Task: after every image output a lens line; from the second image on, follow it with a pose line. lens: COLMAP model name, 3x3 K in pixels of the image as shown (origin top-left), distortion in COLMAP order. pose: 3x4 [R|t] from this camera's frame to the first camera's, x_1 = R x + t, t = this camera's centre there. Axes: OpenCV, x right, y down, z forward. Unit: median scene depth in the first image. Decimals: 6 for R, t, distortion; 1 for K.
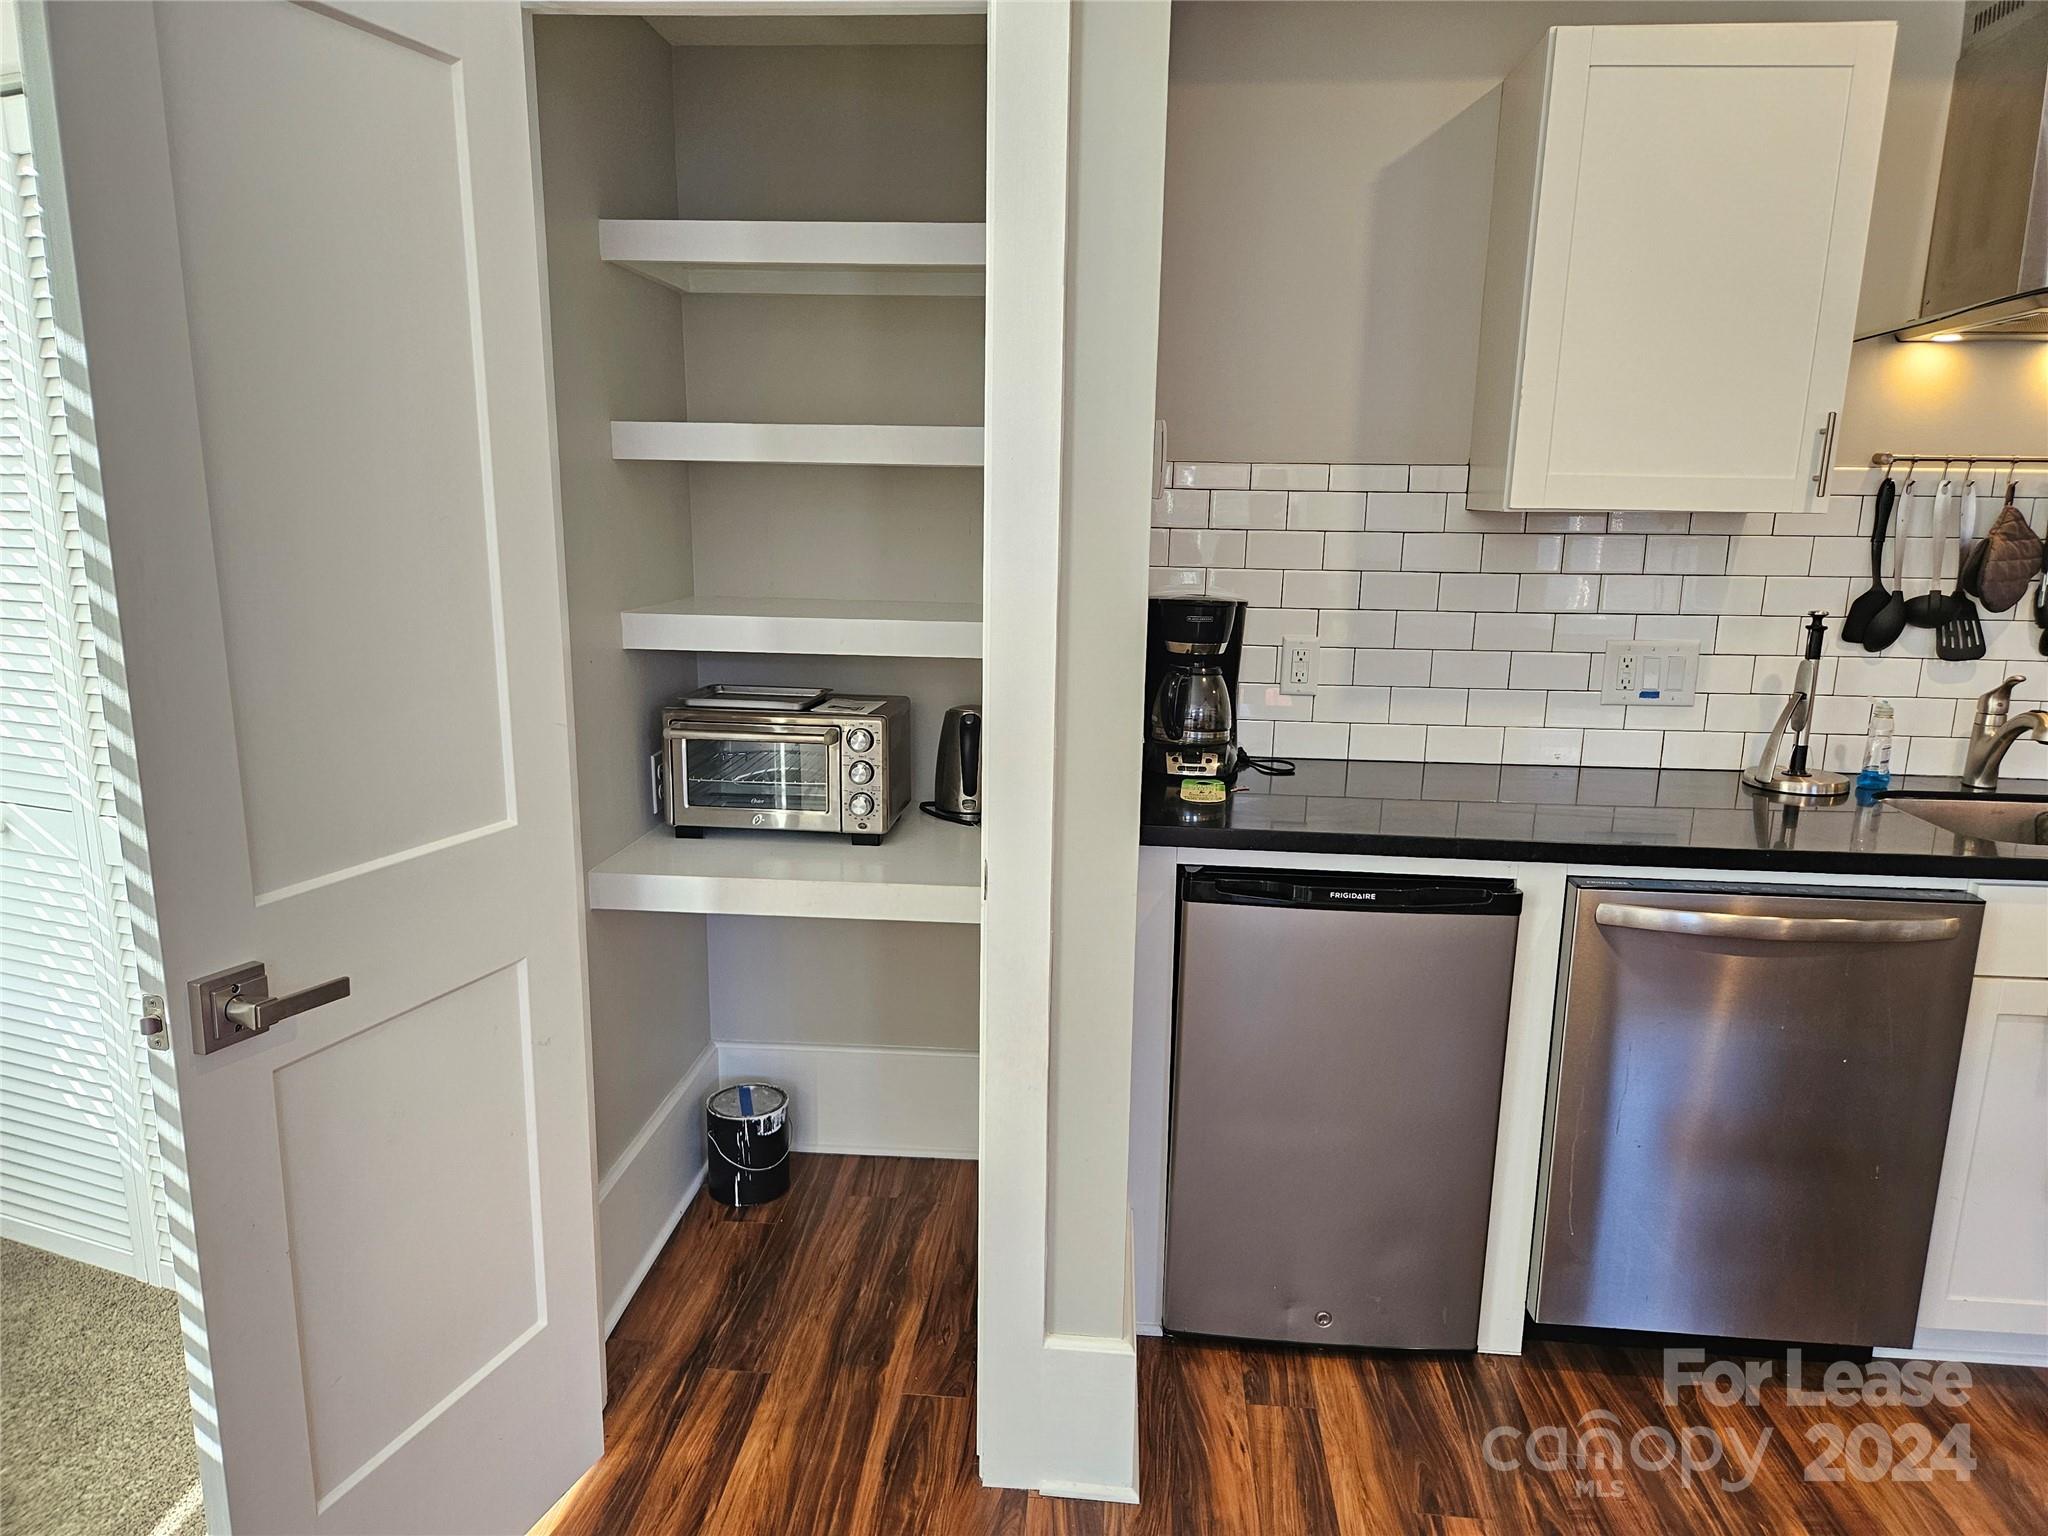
lens RADIAL K [[1370.6, 0, 1027.7], [0, 1370.6, 790.8], [0, 0, 1]] dist [0.066399, -0.047207]
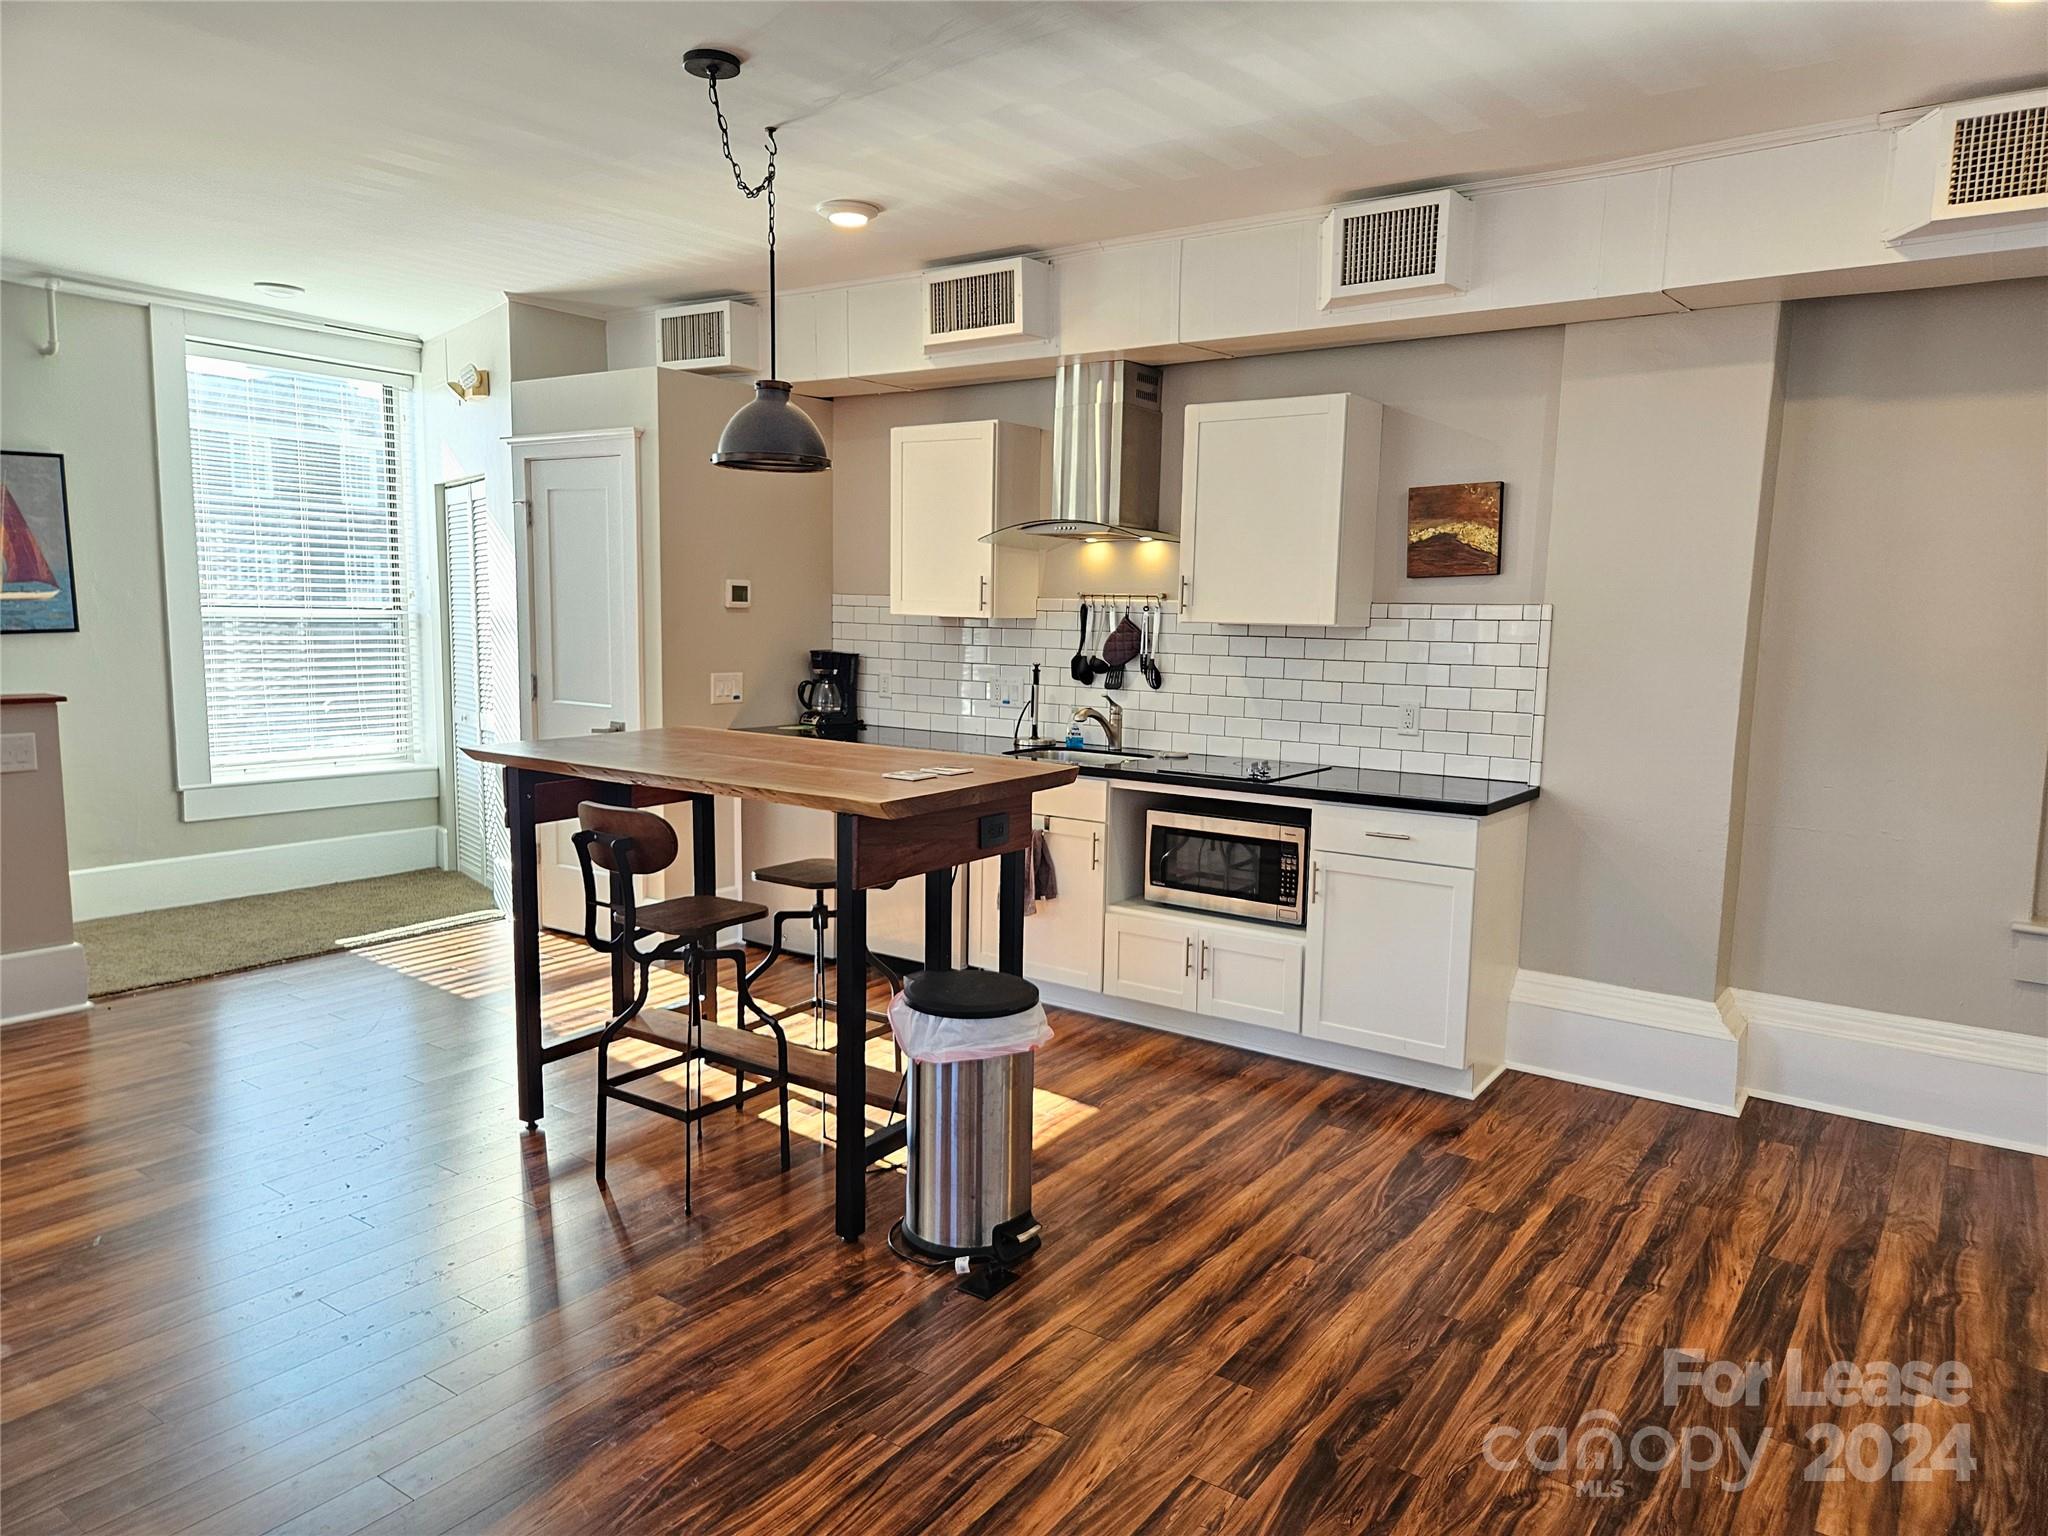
lens RADIAL K [[1370.6, 0, 1025.0], [0, 1370.6, 775.4], [0, 0, 1]] dist [0.066399, -0.047207]
pose [[0.858256, 0.063664, -0.509258, 1.640690], [-0.113104, 0.991343, -0.066684, 0.190382], [0.500604, 0.114831, 0.858027, -0.832376]]
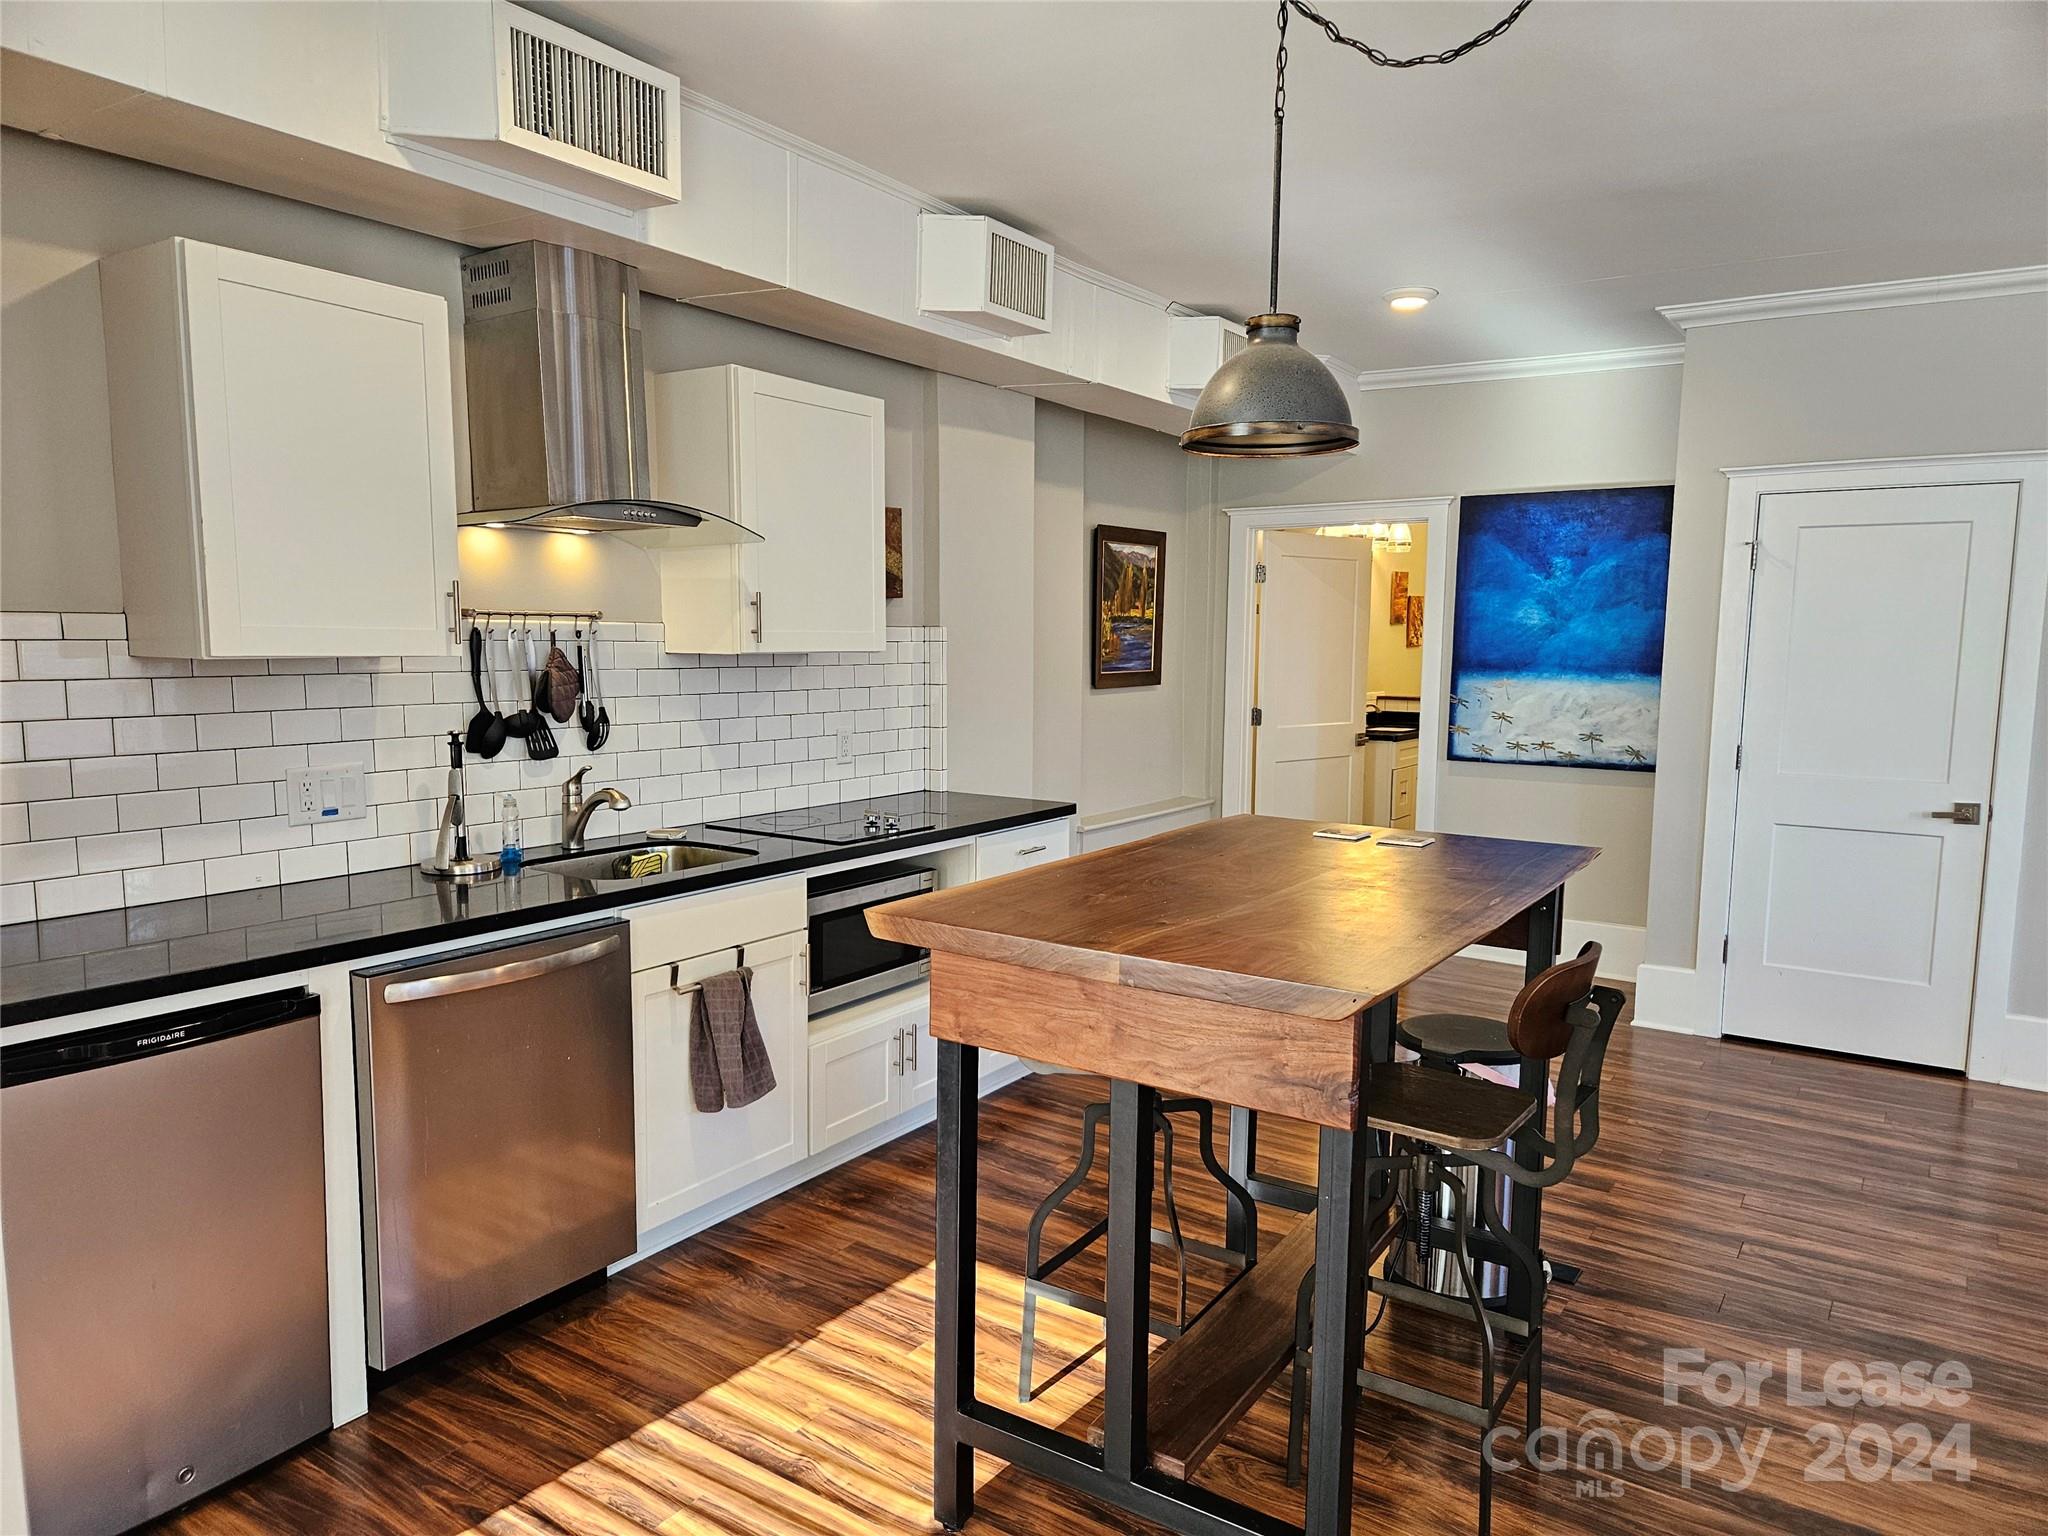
lens RADIAL K [[1370.6, 0, 1038.8], [0, 1370.6, 790.6], [0, 0, 1]] dist [0.066399, -0.047207]
pose [[0.486210, -0.112000, 0.866635, -0.270824], [0.183226, 0.982773, 0.024214, -0.008045], [-0.854417, 0.147017, 0.498355, -0.075715]]
